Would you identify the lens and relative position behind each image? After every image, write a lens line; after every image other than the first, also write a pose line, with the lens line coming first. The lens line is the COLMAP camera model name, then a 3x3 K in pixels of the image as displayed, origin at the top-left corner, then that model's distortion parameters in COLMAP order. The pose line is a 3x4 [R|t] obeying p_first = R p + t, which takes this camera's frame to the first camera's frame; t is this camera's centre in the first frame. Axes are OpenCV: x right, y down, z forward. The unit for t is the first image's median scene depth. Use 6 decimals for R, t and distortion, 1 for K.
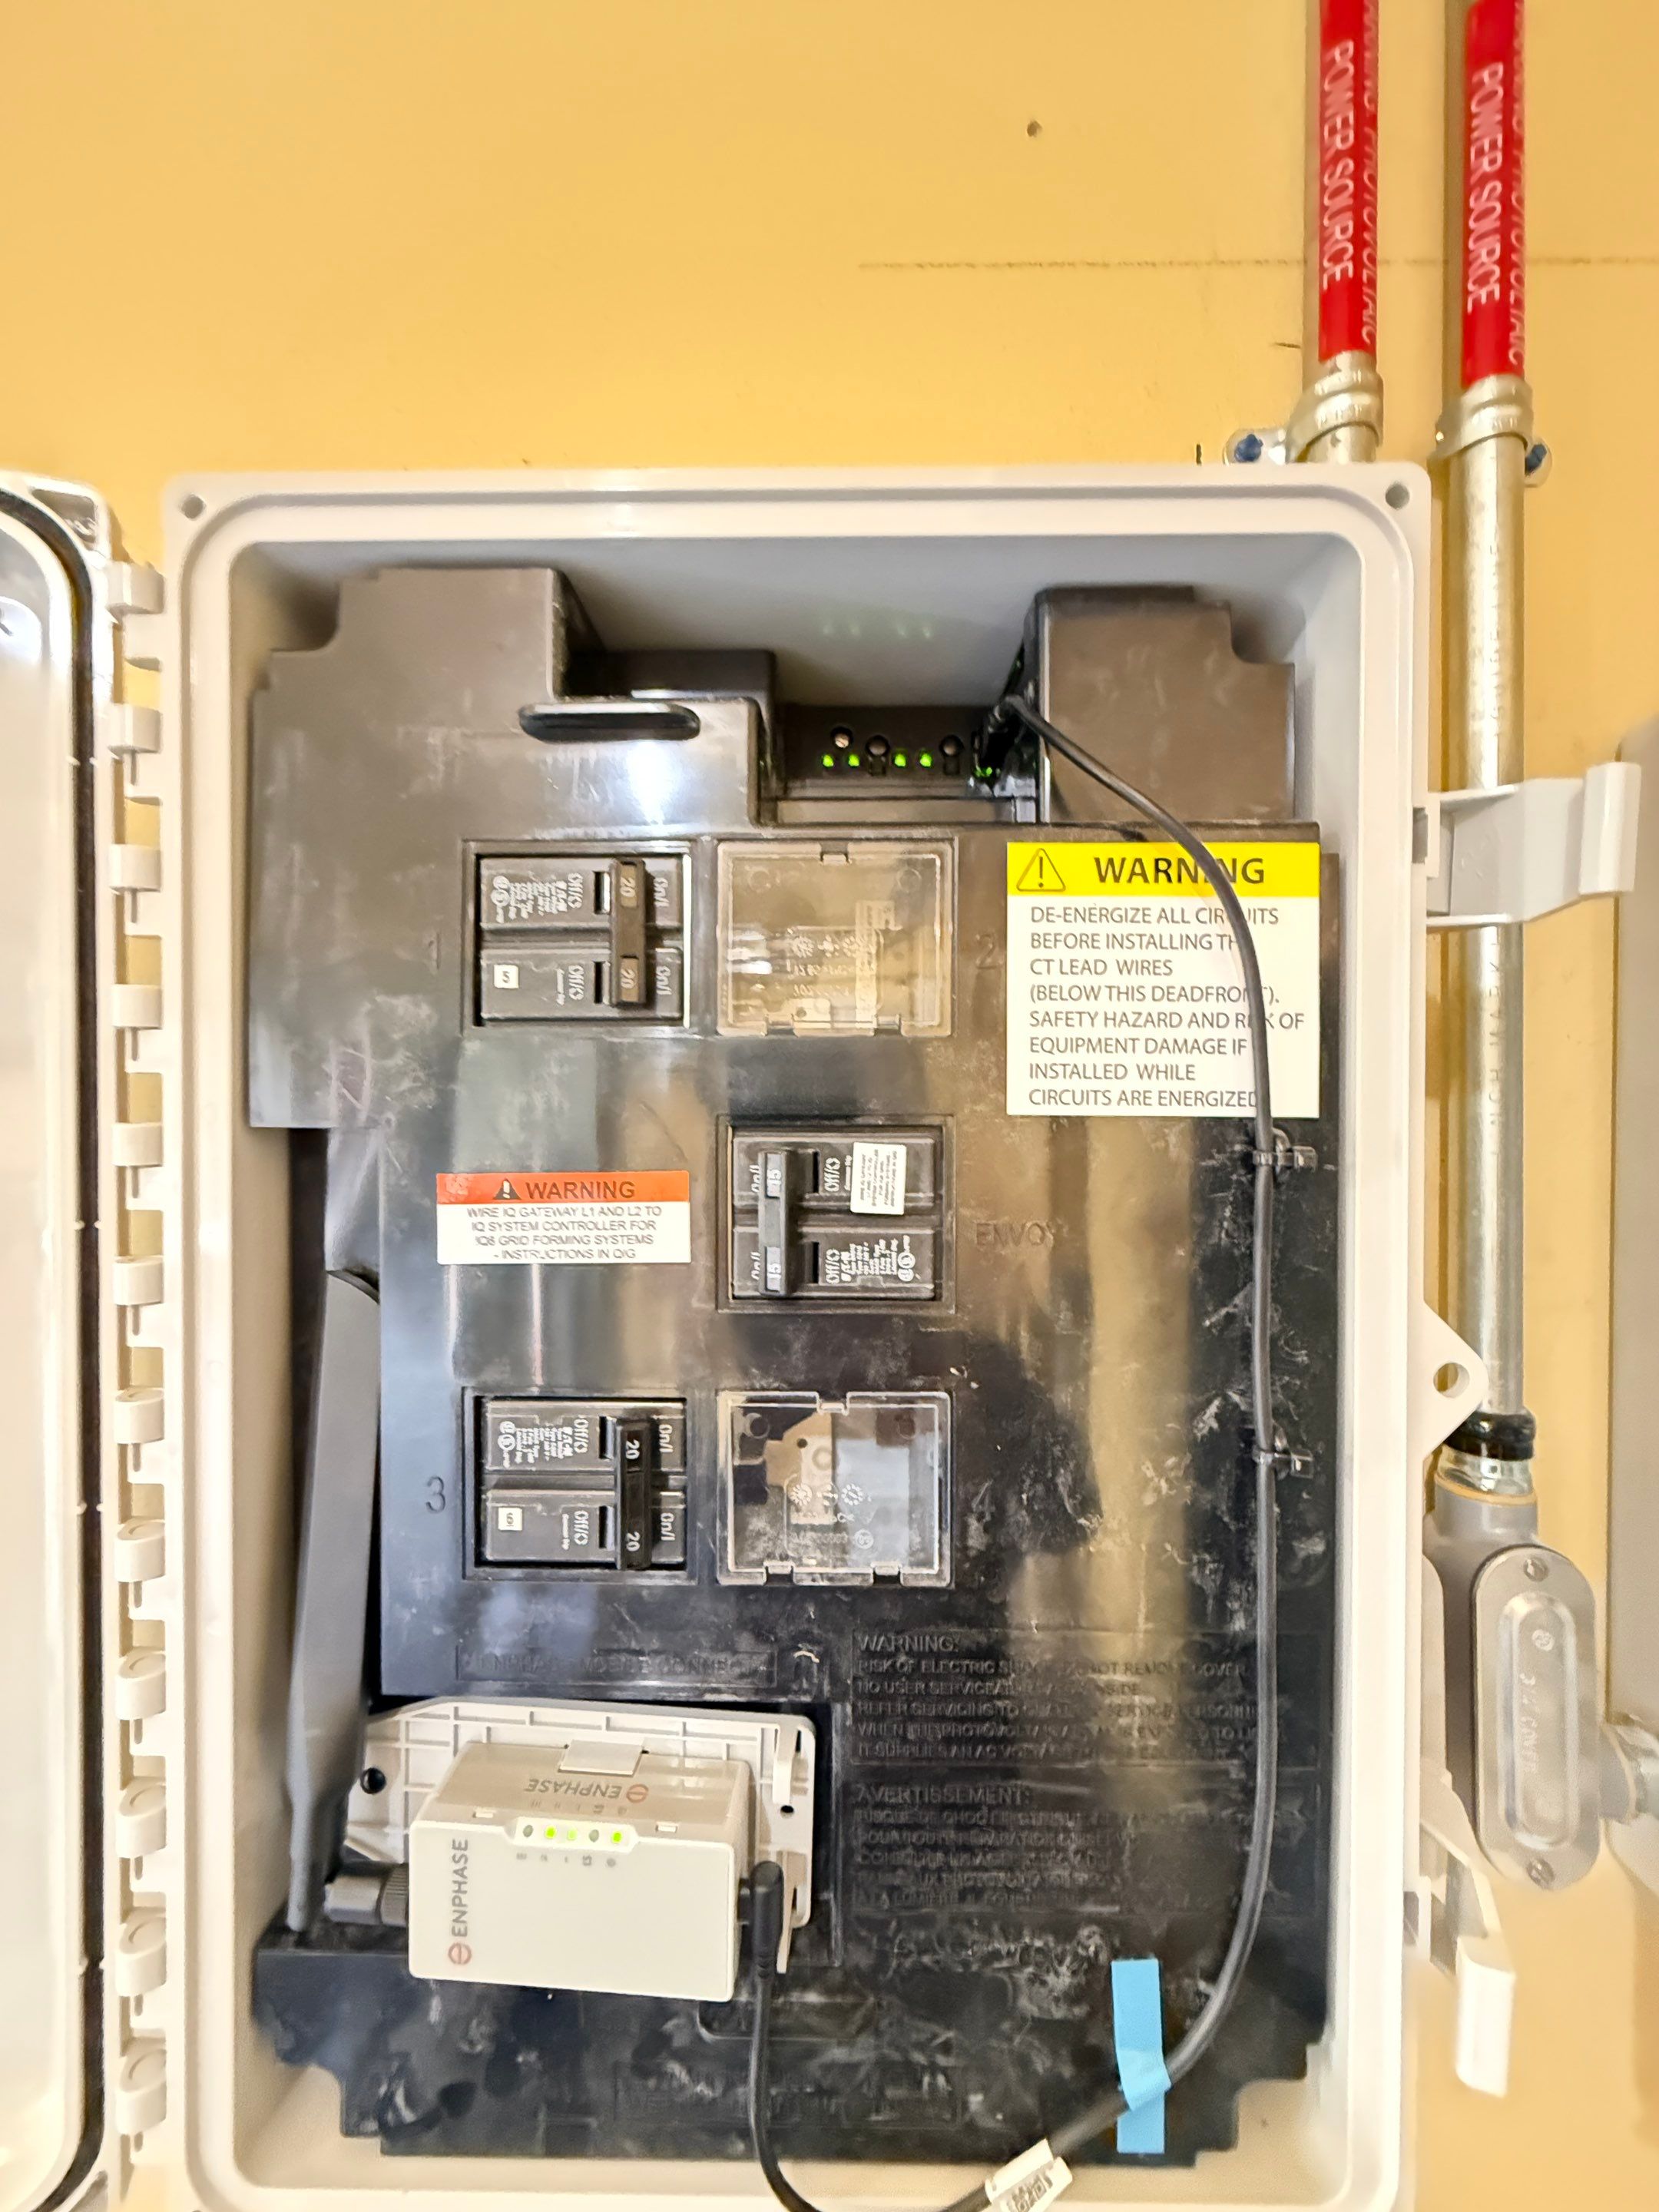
lens RADIAL K [[876.4, 0, 829.4], [0, 876.4, 1098.5], [0, 0, 1]] dist [-0.002540, 0.000440]
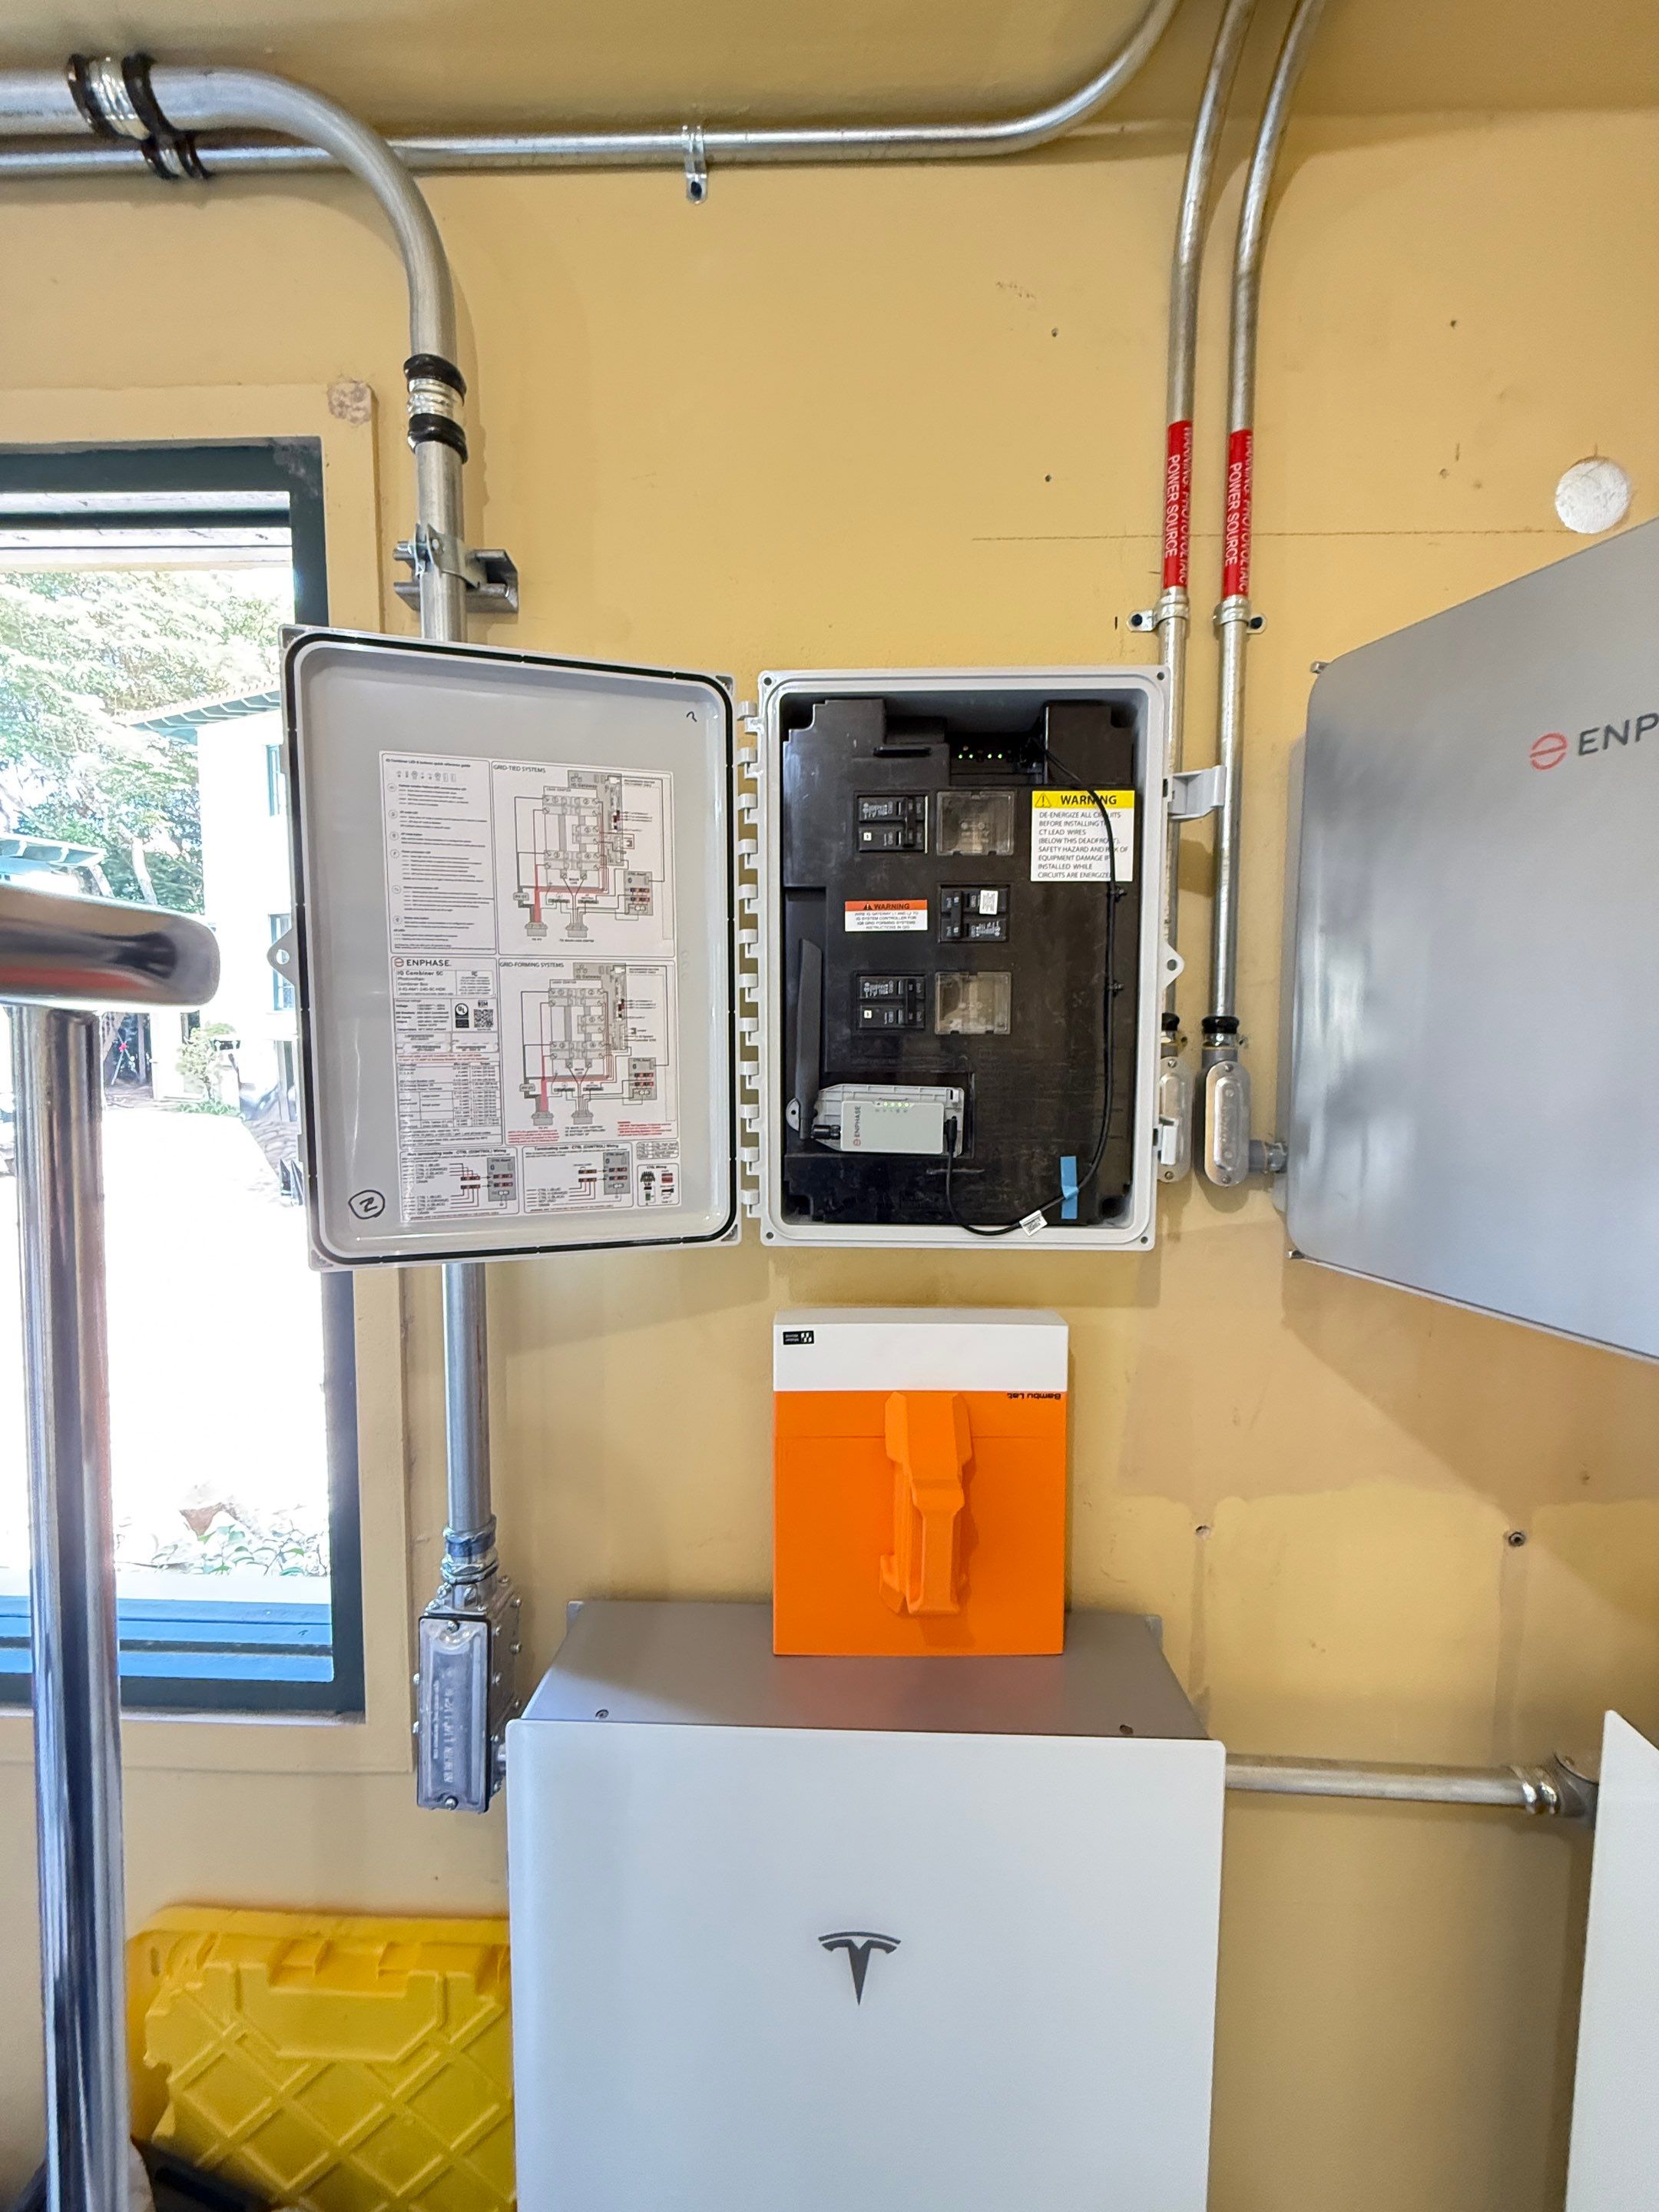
lens RADIAL K [[876.4, 0, 829.4], [0, 876.4, 1098.5], [0, 0, 1]] dist [-0.002540, 0.000440]
pose [[0.999764, 0.002311, -0.021617, -0.435128], [-0.000954, 0.998040, 0.062565, 0.585709], [0.021719, -0.062530, 0.997807, -2.125677]]
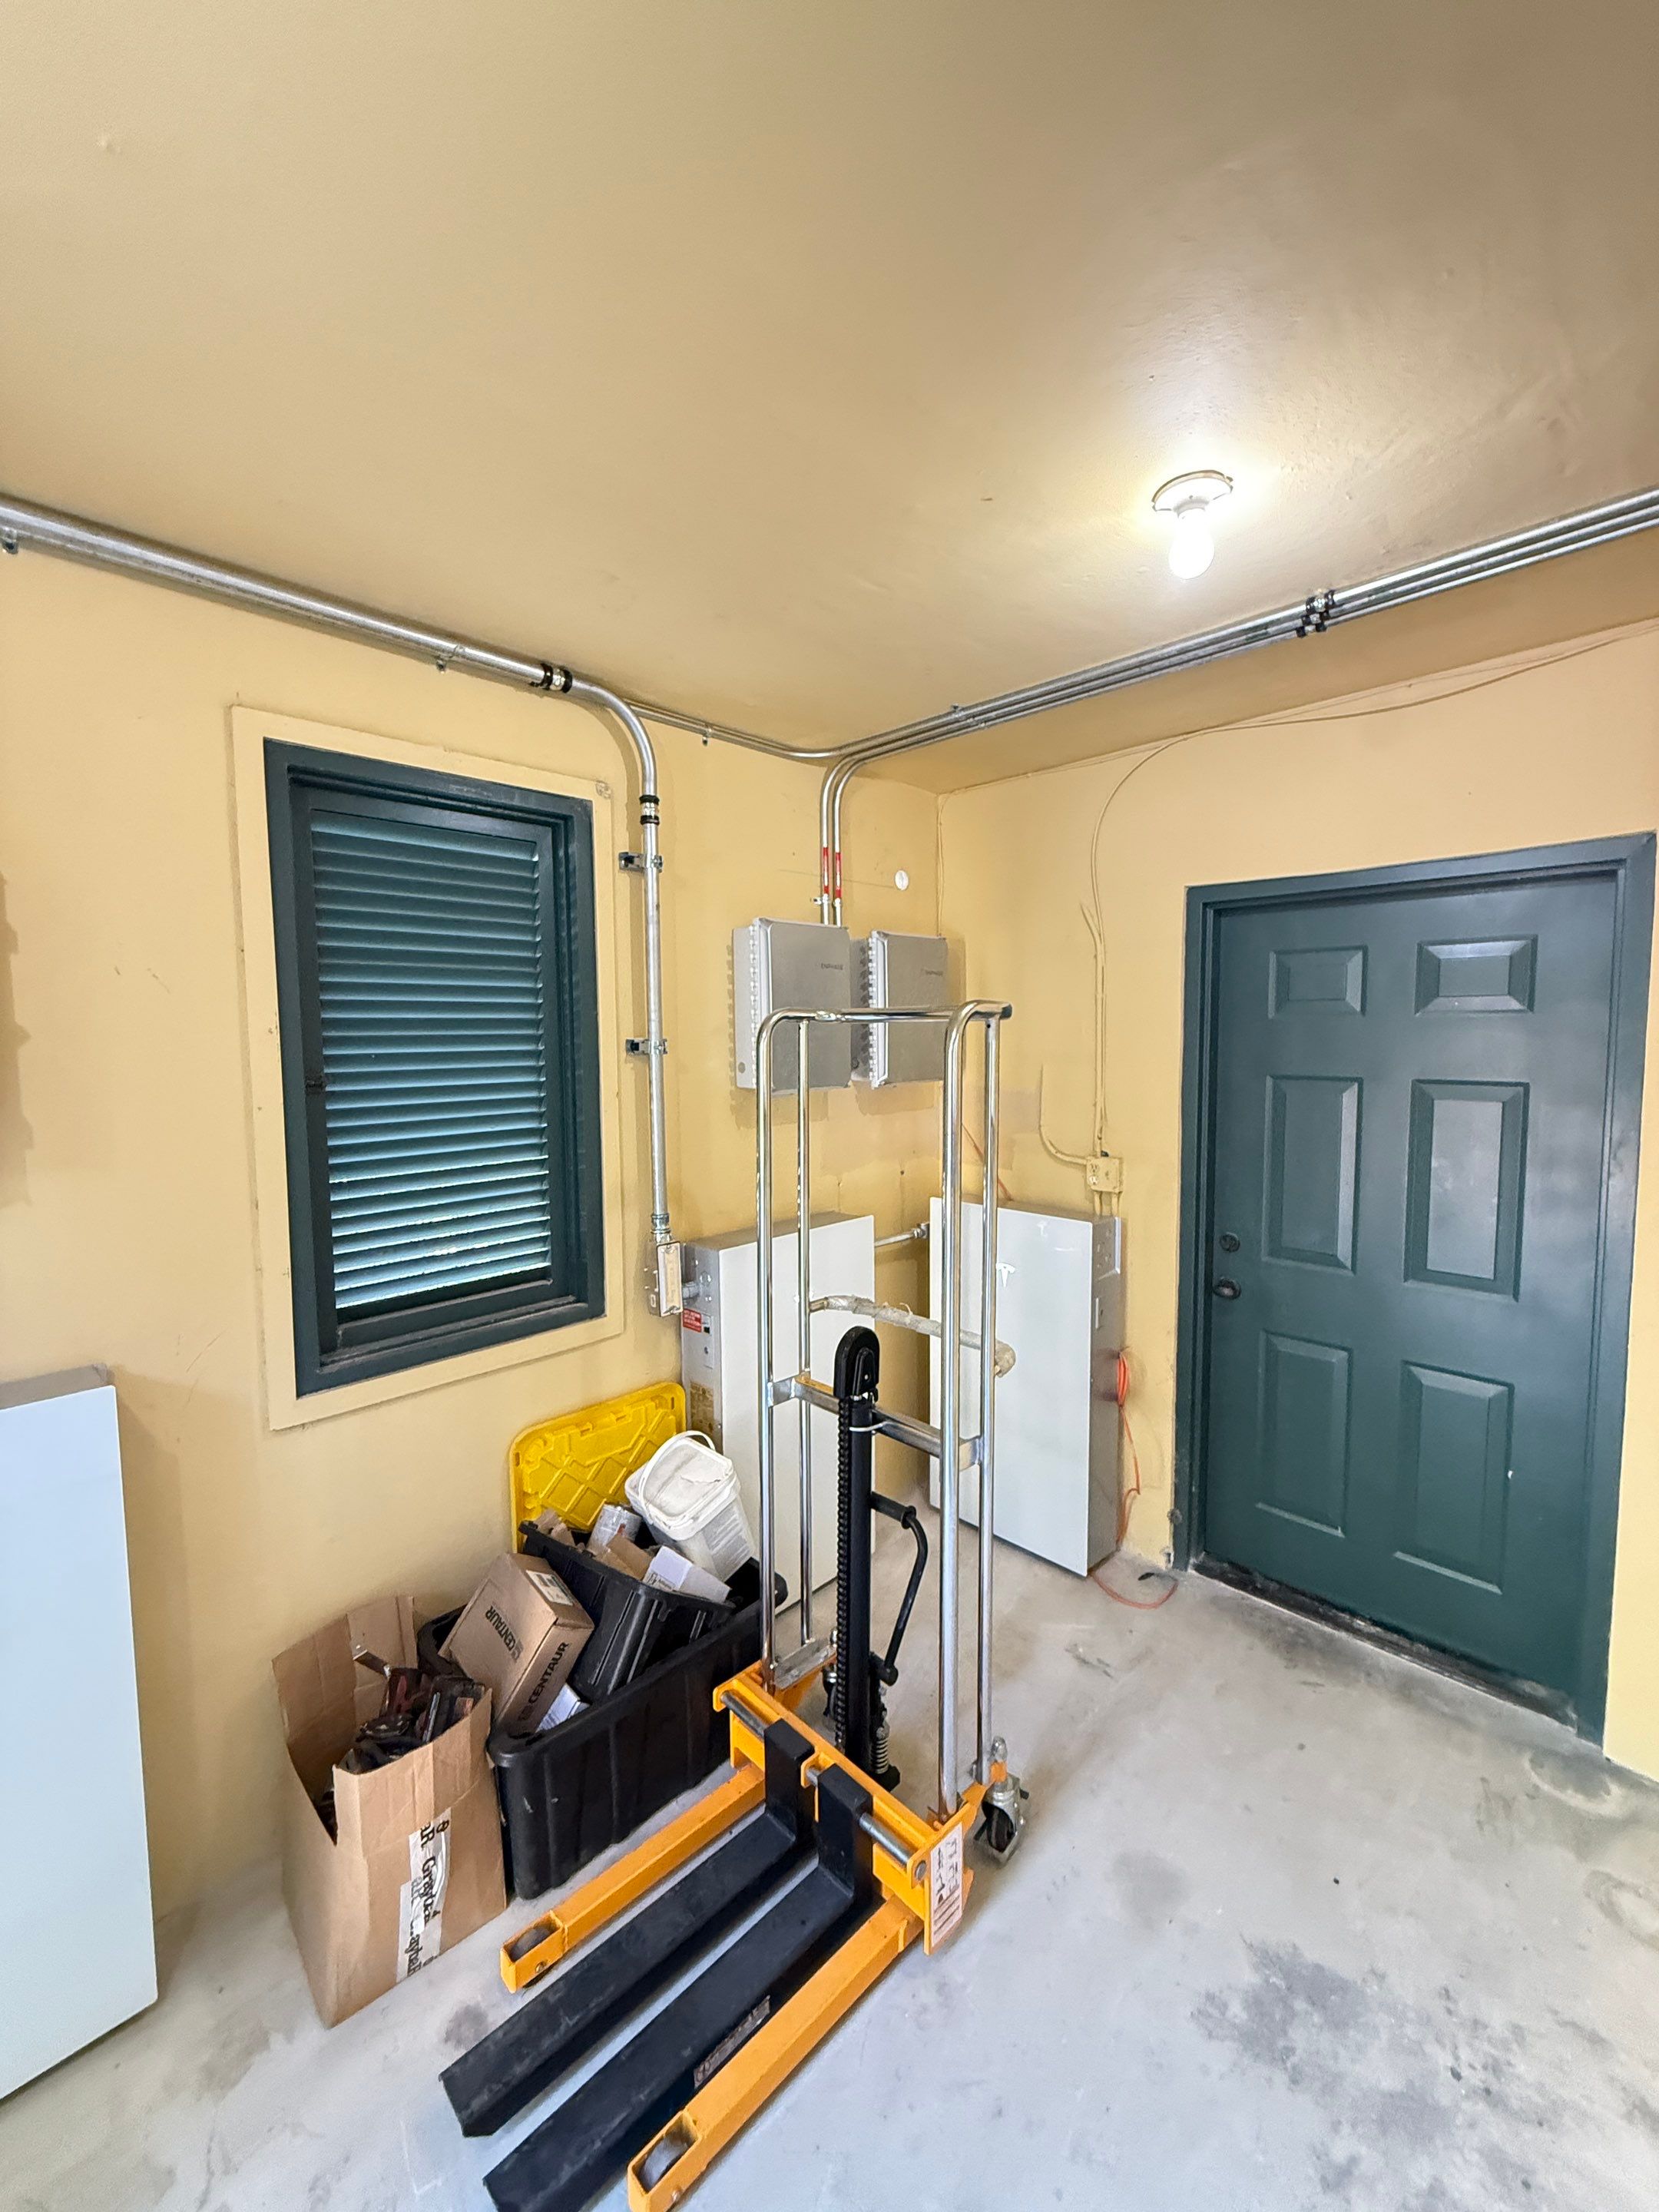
lens RADIAL K [[876.4, 0, 829.4], [0, 876.4, 1098.5], [0, 0, 1]] dist [-0.002540, 0.000440]
pose [[0.705433, -0.060735, 0.706170, -6.618067], [0.013849, 0.997313, 0.071941, 0.579764], [-0.708641, -0.040970, 0.704378, -6.214156]]
